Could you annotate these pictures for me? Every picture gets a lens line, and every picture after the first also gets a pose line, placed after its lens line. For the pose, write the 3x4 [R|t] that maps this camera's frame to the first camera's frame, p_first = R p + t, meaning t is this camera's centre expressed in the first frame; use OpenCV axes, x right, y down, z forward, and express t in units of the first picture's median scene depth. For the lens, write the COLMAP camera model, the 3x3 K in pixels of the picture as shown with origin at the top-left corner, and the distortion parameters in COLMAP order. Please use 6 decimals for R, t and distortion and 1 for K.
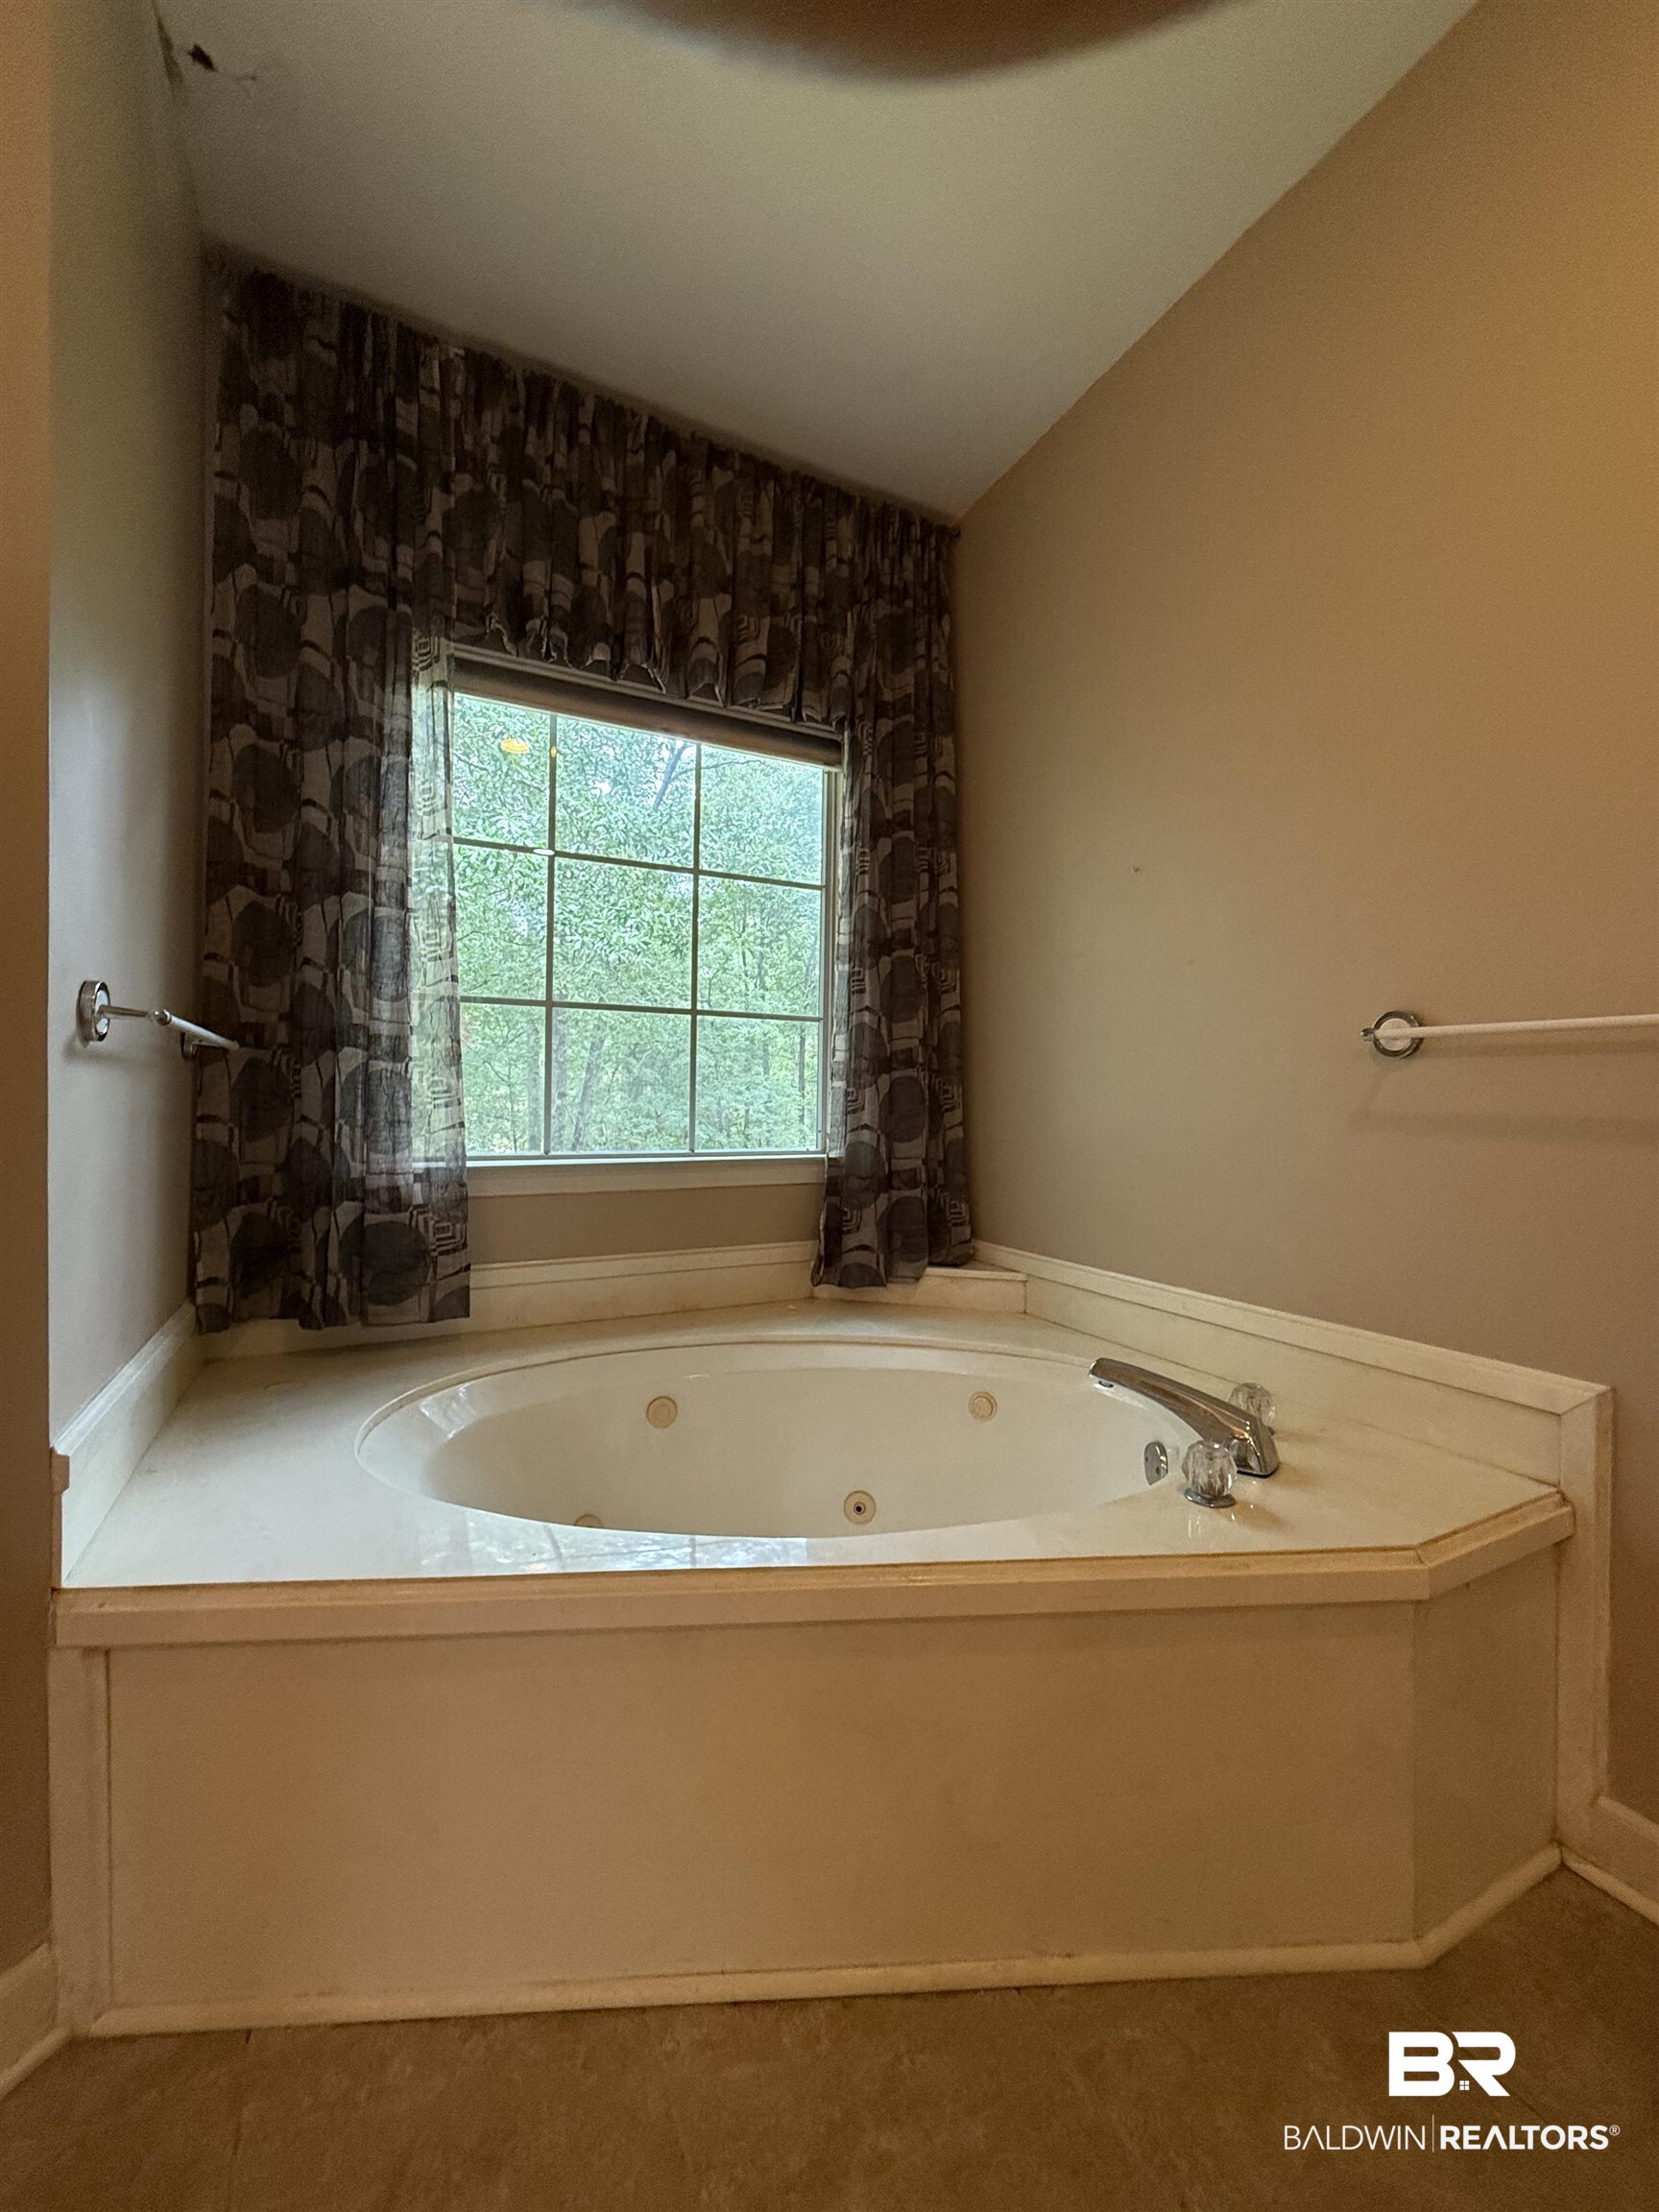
lens RADIAL K [[890.7, 0, 824.0], [0, 890.7, 1104.8], [0, 0, 1]] dist [-0.000864, 0.000385]
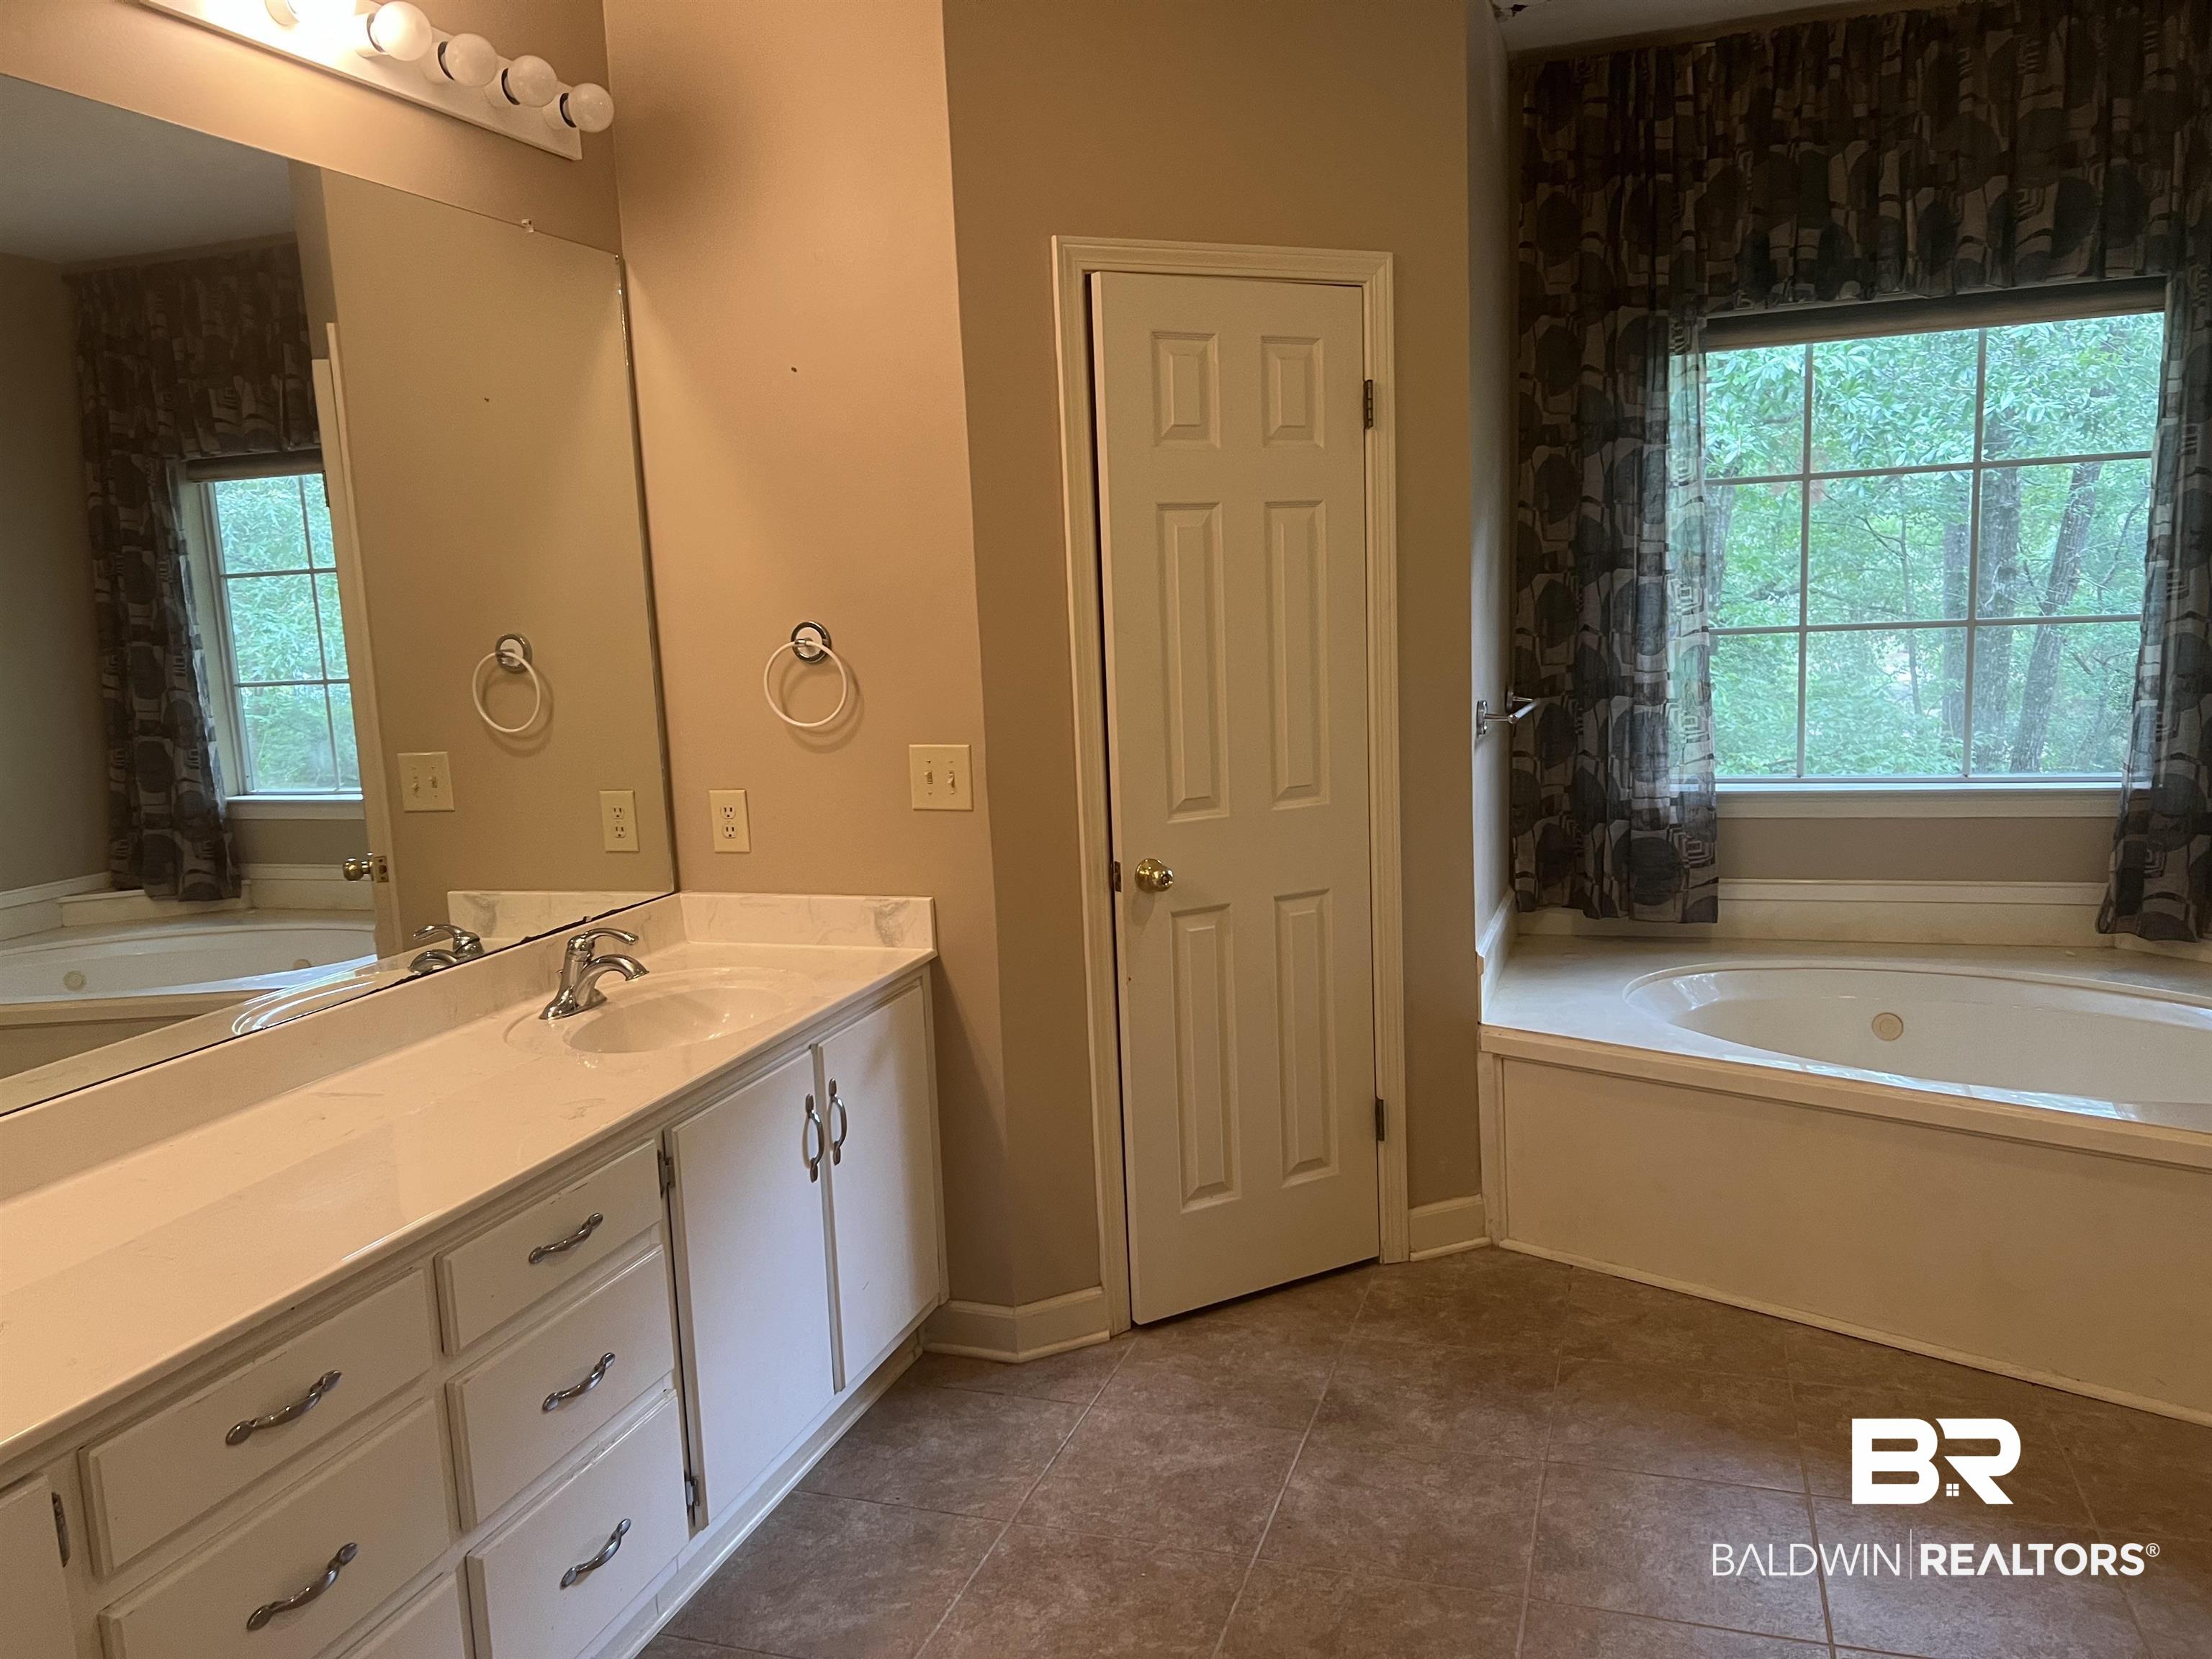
lens RADIAL K [[1672.1, 0, 1094.0], [0, 1672.1, 836.1], [0, 0, 1]] dist [0.031588, -0.047219]
pose [[0.698855, 0.062560, -0.712523, 0.589929], [0.046719, 0.990048, 0.132750, -0.202879], [0.713736, -0.126062, 0.688977, -1.077606]]
